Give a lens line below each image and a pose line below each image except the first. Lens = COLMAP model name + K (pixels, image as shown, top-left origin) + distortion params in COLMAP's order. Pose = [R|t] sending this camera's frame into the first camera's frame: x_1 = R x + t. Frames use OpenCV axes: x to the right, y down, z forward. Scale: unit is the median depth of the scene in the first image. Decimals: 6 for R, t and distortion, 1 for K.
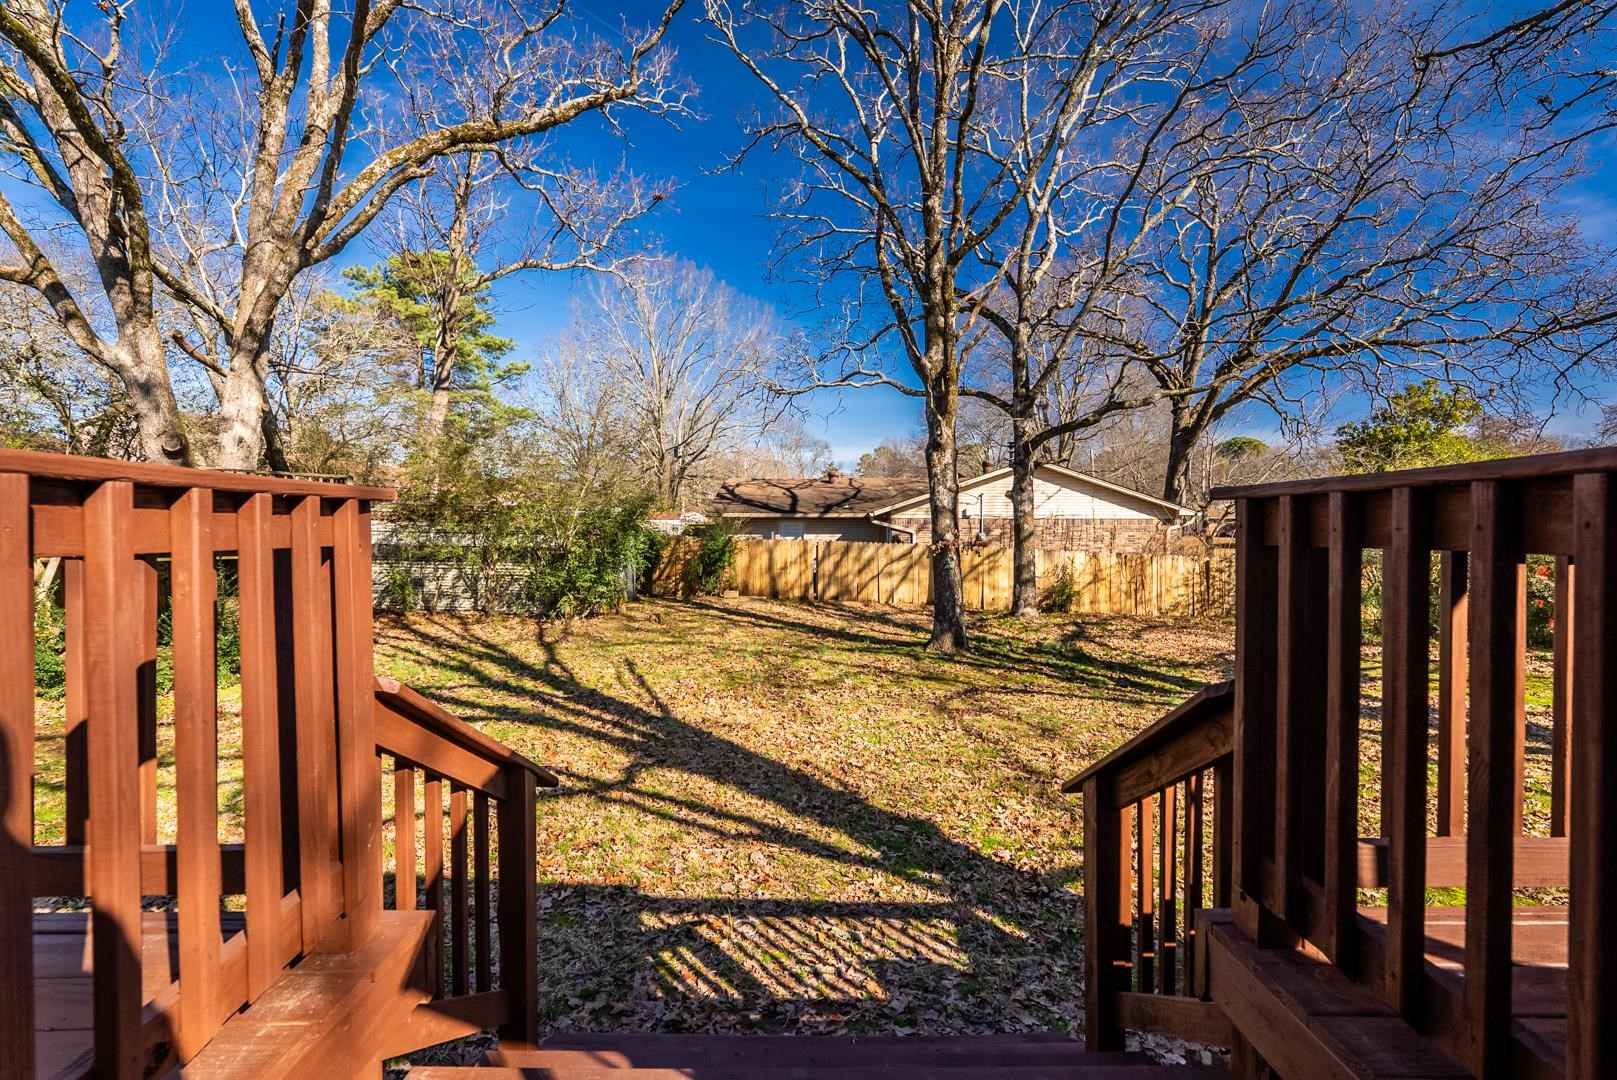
lens RADIAL K [[720.8, 0, 811.8], [0, 720.8, 535.3], [0, 0, 1]] dist [0.000495, 0.000159]
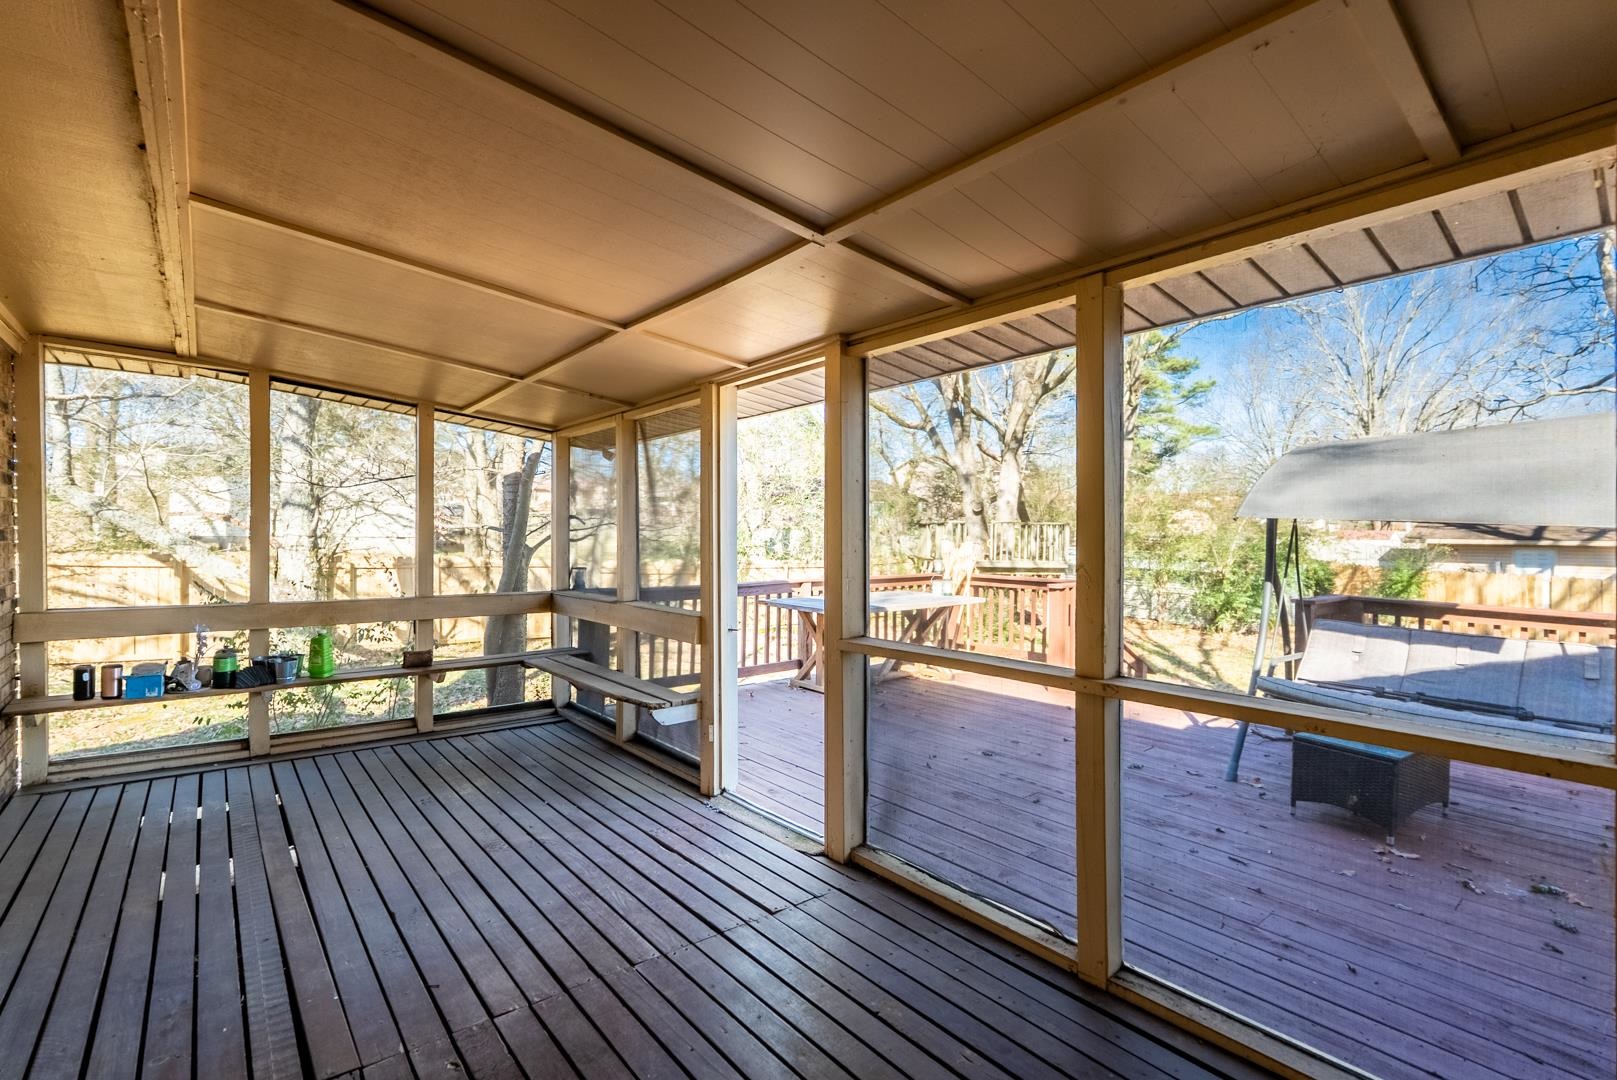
lens RADIAL K [[720.8, 0, 811.8], [0, 720.8, 535.3], [0, 0, 1]] dist [0.000495, 0.000159]
pose [[0.630785, 0.003437, -0.775950, 0.104611], [-0.015811, 0.999840, -0.008425, -0.017397], [0.775797, 0.017583, 0.630738, -0.197022]]
